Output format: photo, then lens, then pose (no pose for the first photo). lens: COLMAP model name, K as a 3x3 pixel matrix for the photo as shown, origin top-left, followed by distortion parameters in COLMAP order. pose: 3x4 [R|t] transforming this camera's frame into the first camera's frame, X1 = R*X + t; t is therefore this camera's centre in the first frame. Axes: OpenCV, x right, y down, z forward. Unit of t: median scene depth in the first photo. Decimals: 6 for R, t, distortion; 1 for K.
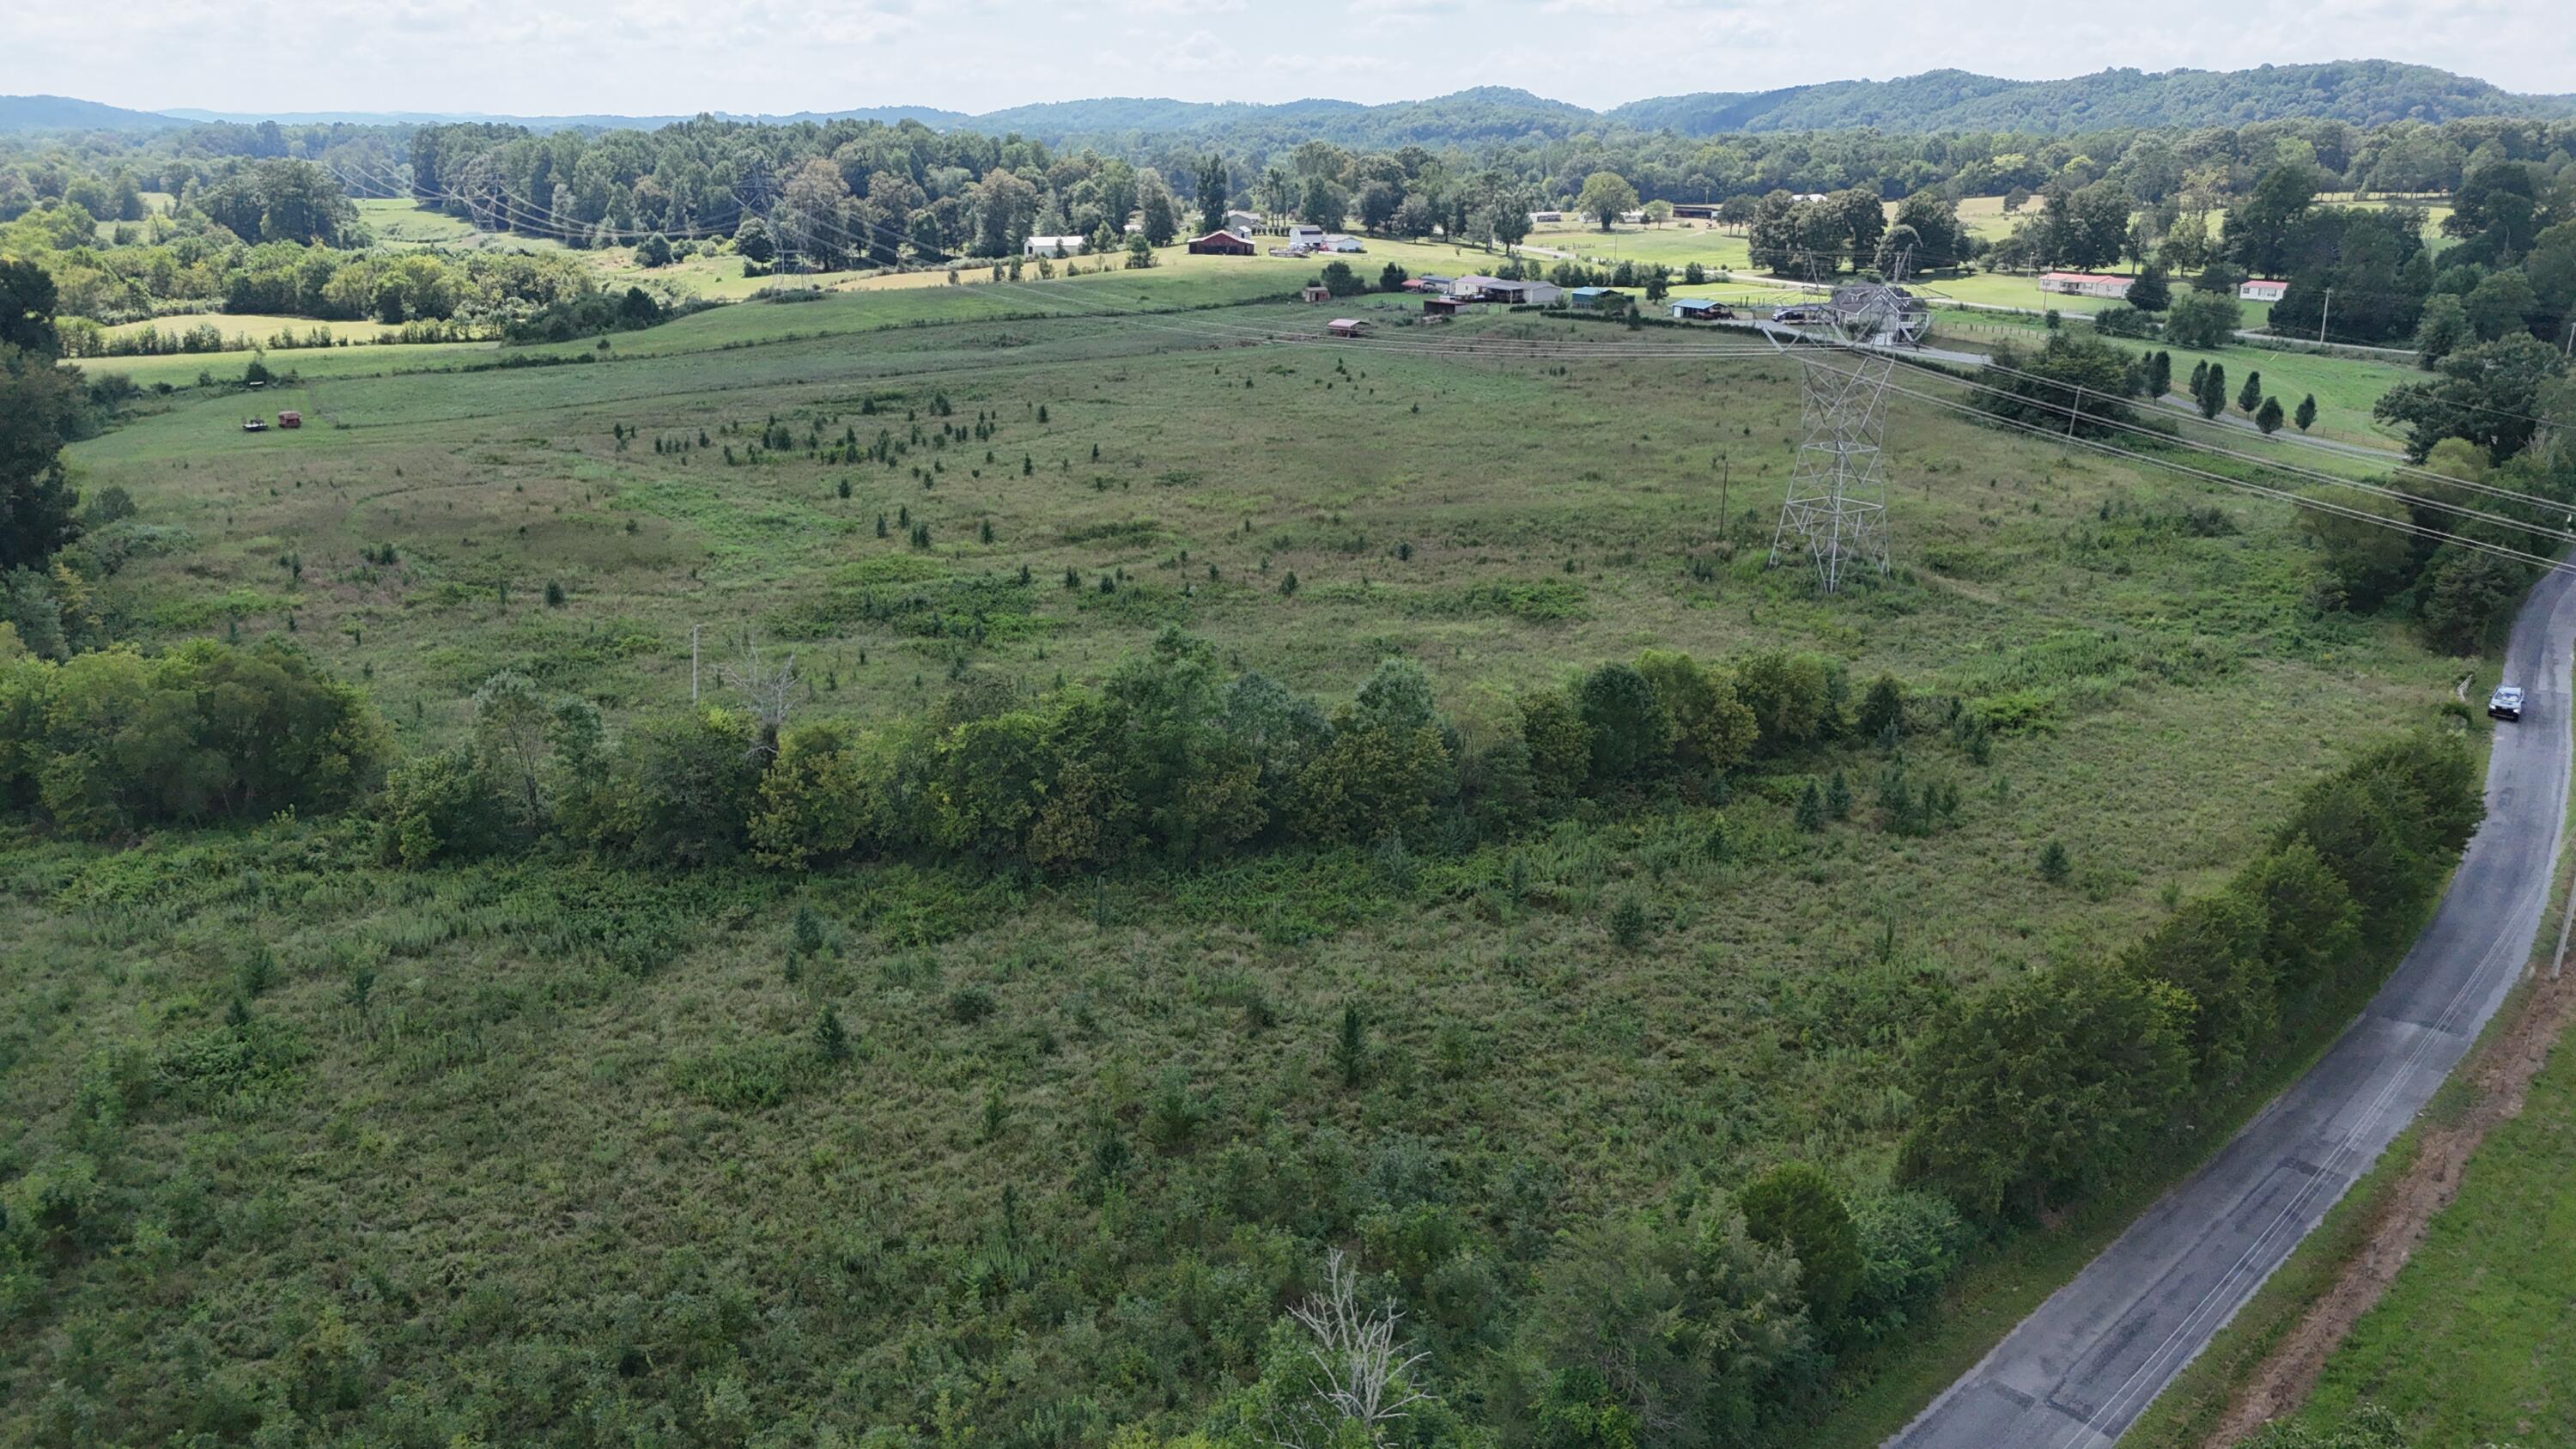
lens RADIAL K [[1903.5, 0, 1290.4], [0, 1903.5, 710.1], [0, 0, 1]] dist [0.070757, -0.064778]
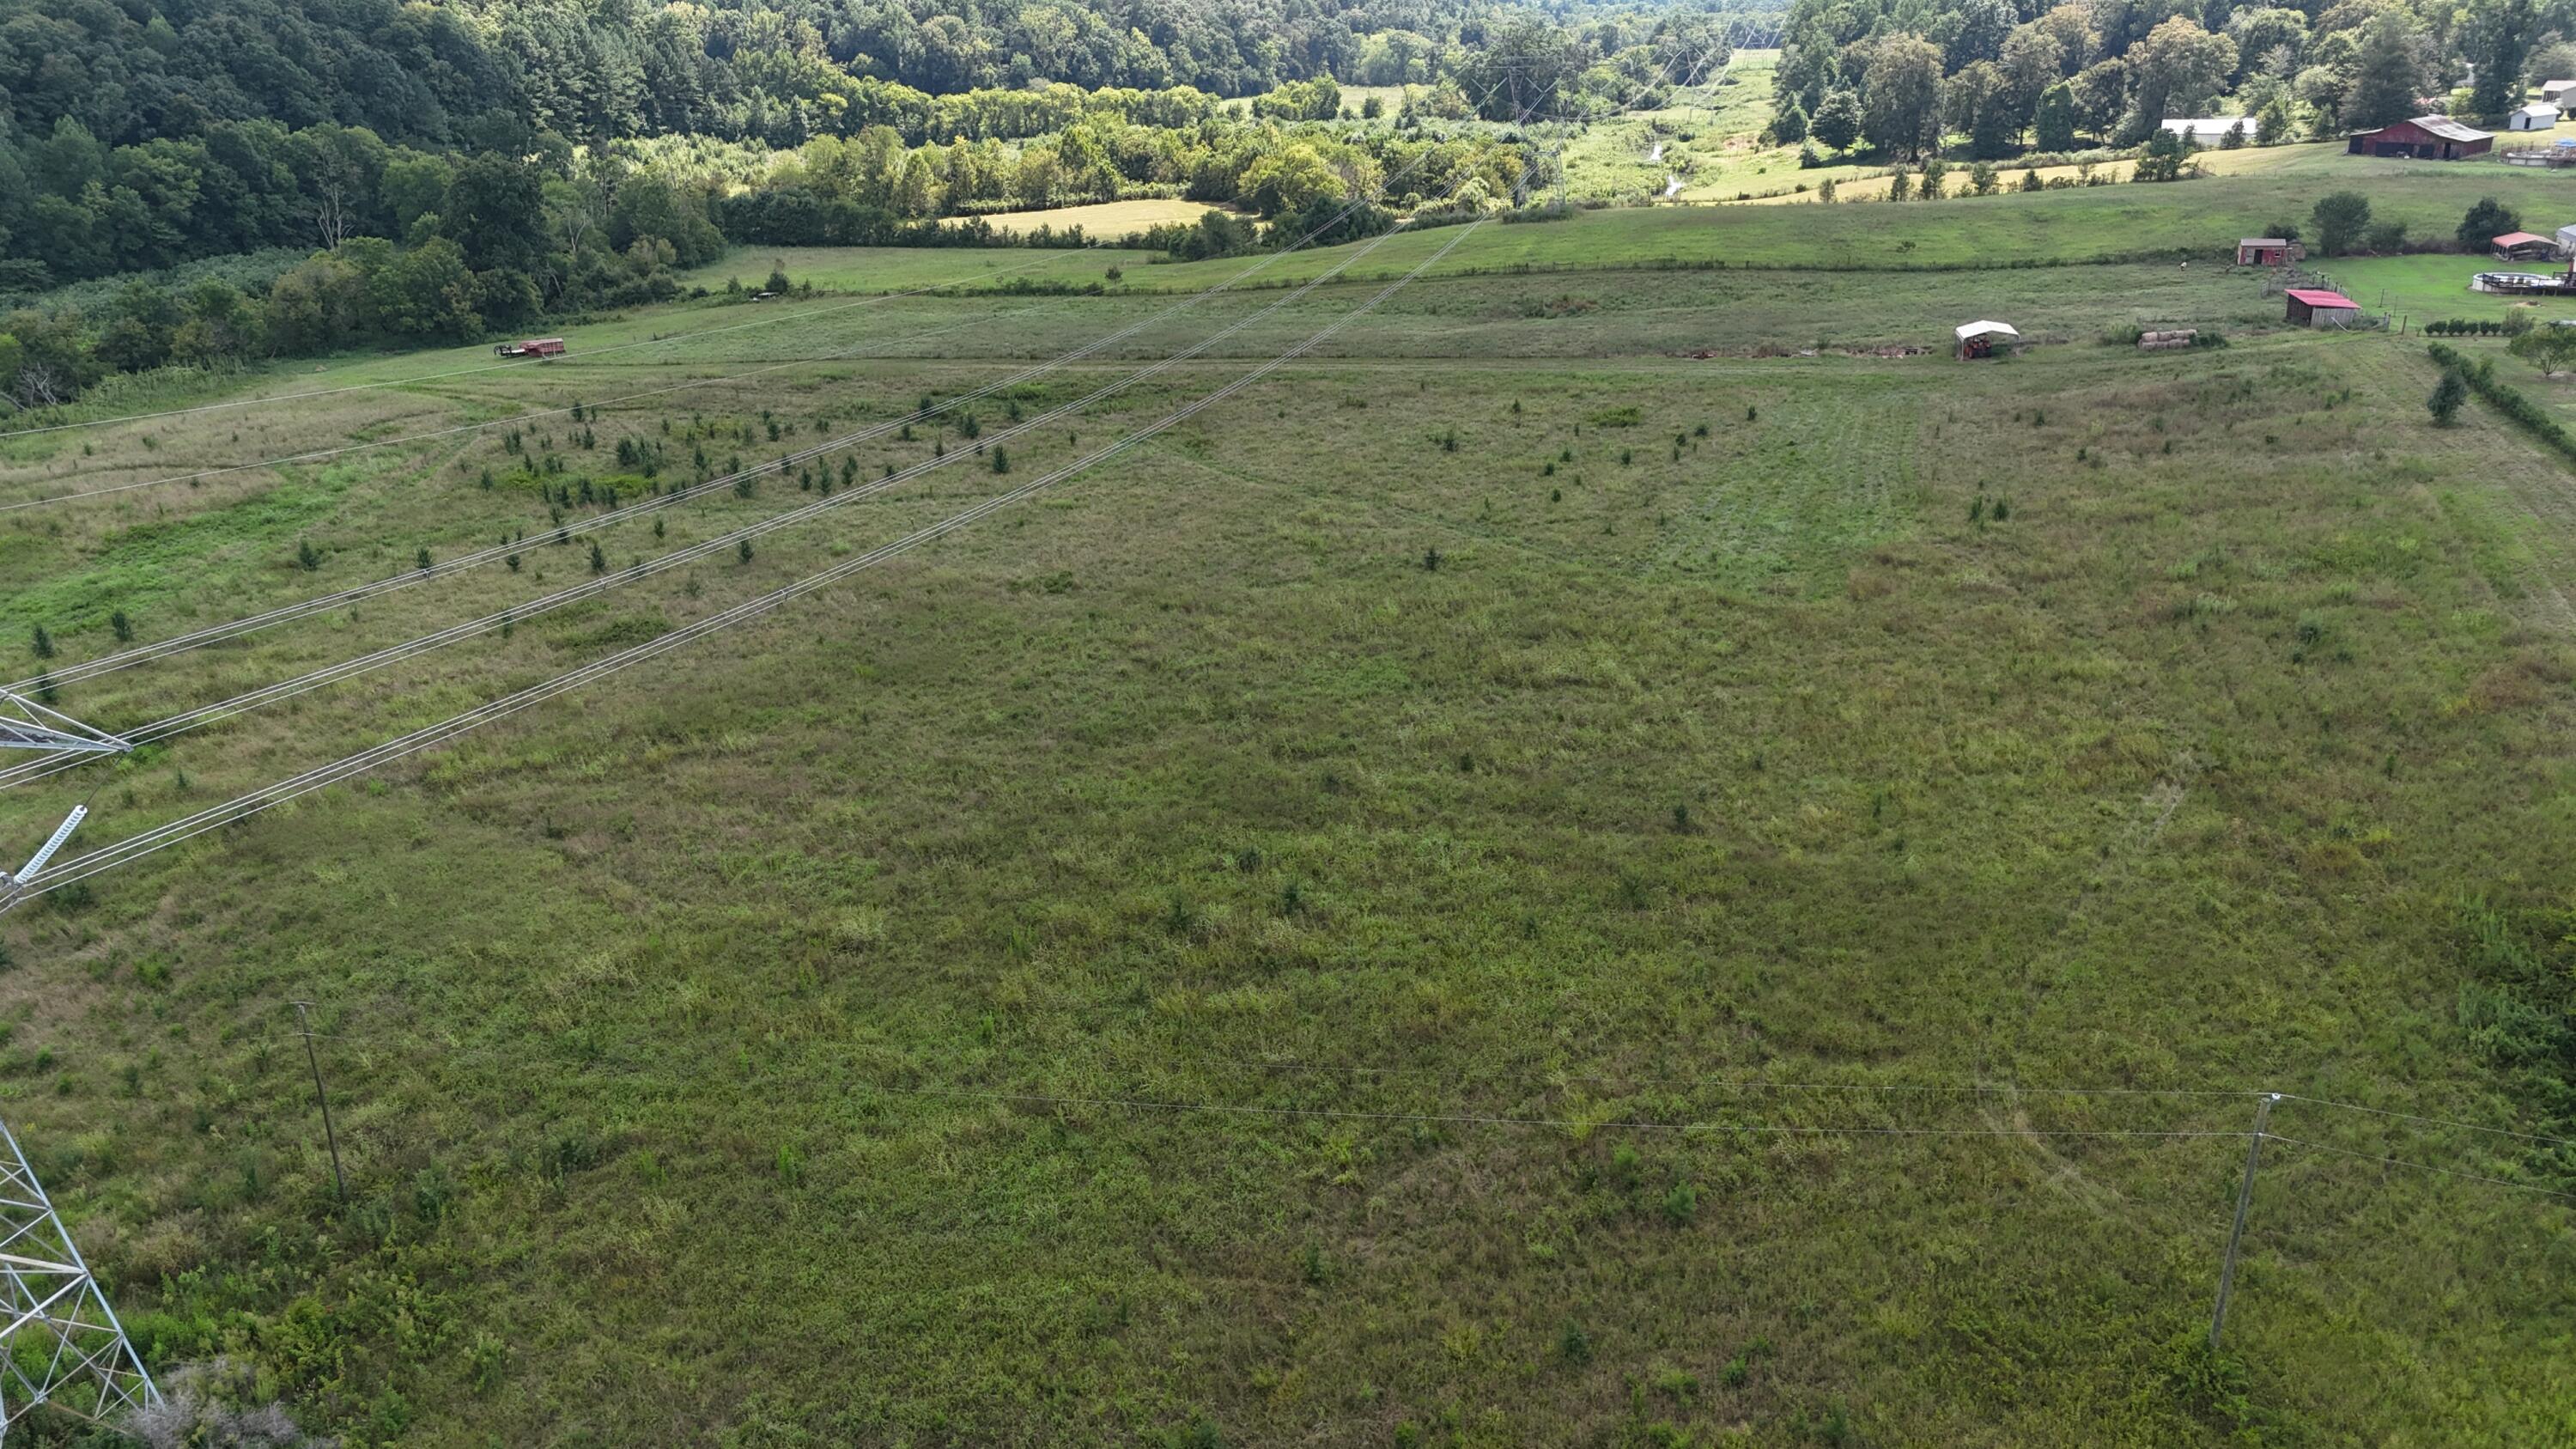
lens RADIAL K [[1903.5, 0, 1299.7], [0, 1903.5, 702.9], [0, 0, 1]] dist [0.070757, -0.064778]
pose [[0.649766, 0.240623, -0.721044, 0.256408], [-0.186112, 0.970063, 0.156010, -0.118513], [0.736998, 0.032825, 0.675097, 0.390188]]
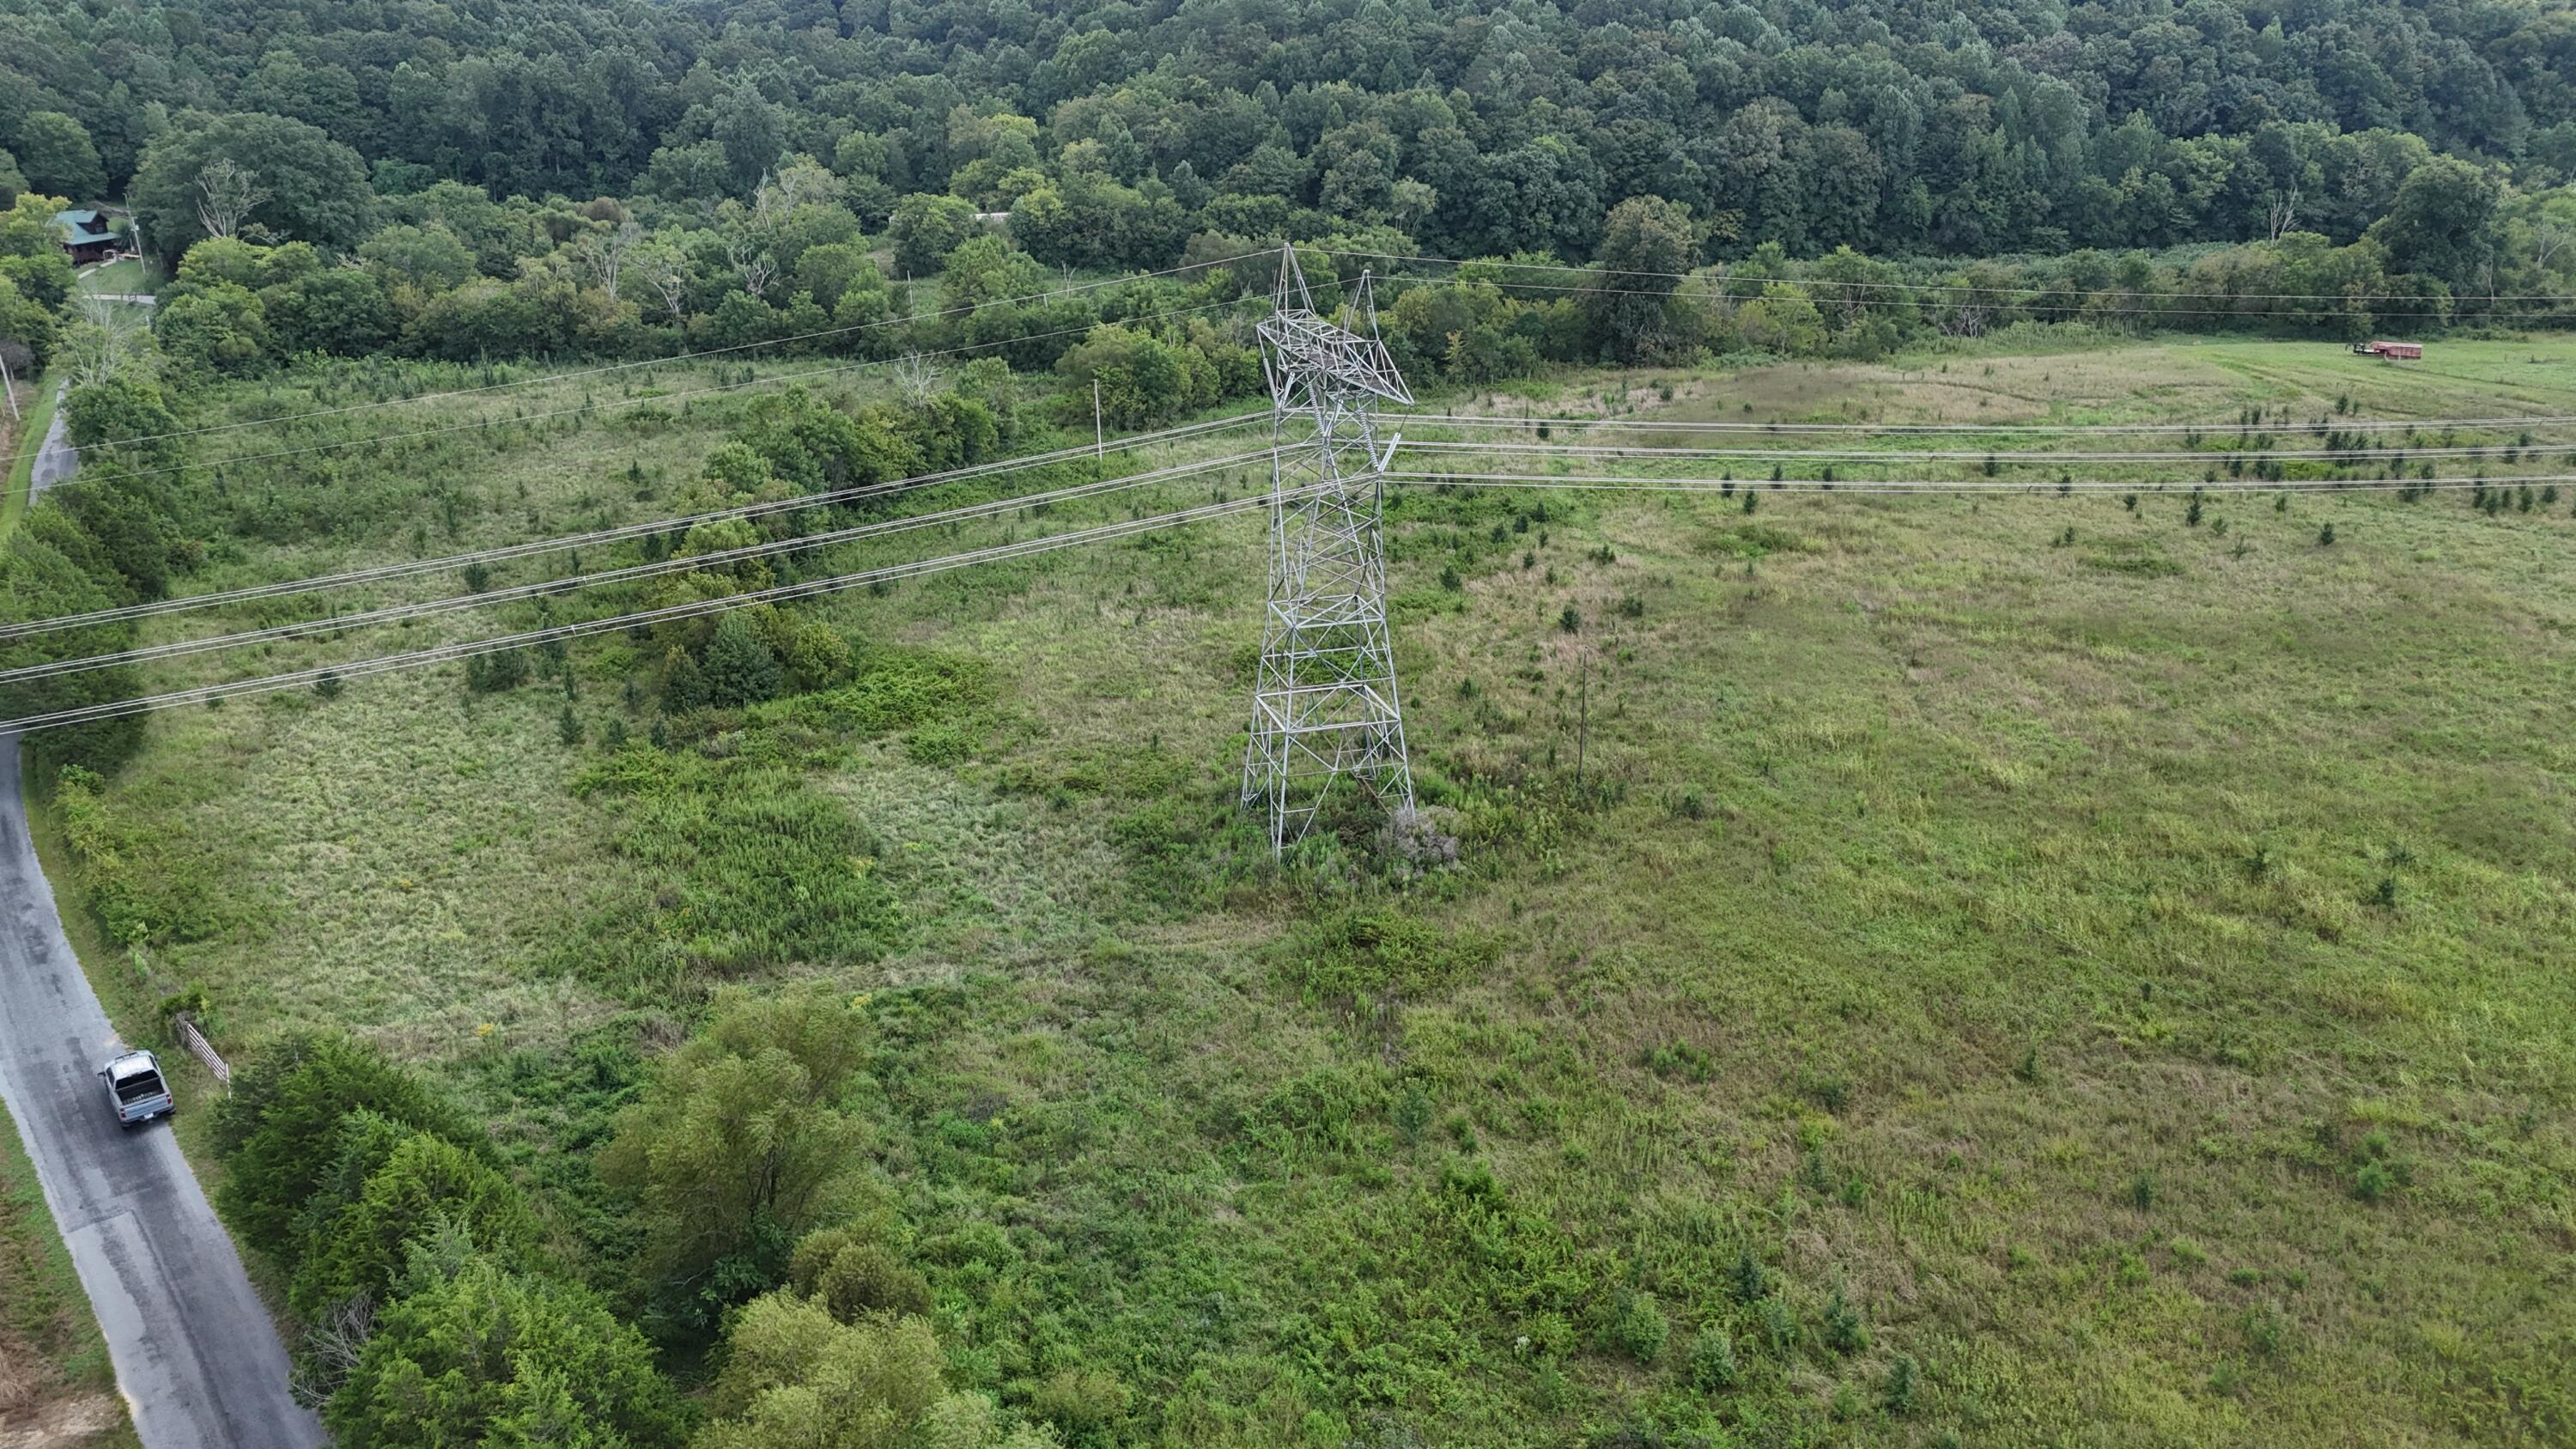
lens RADIAL K [[1903.5, 0, 1285.3], [0, 1903.5, 731.4], [0, 0, 1]] dist [0.070757, -0.064778]
pose [[-0.306300, 0.315813, -0.898021, 0.329010], [-0.266844, 0.877057, 0.399457, -0.132465], [0.913769, 0.361985, -0.184370, 0.449440]]
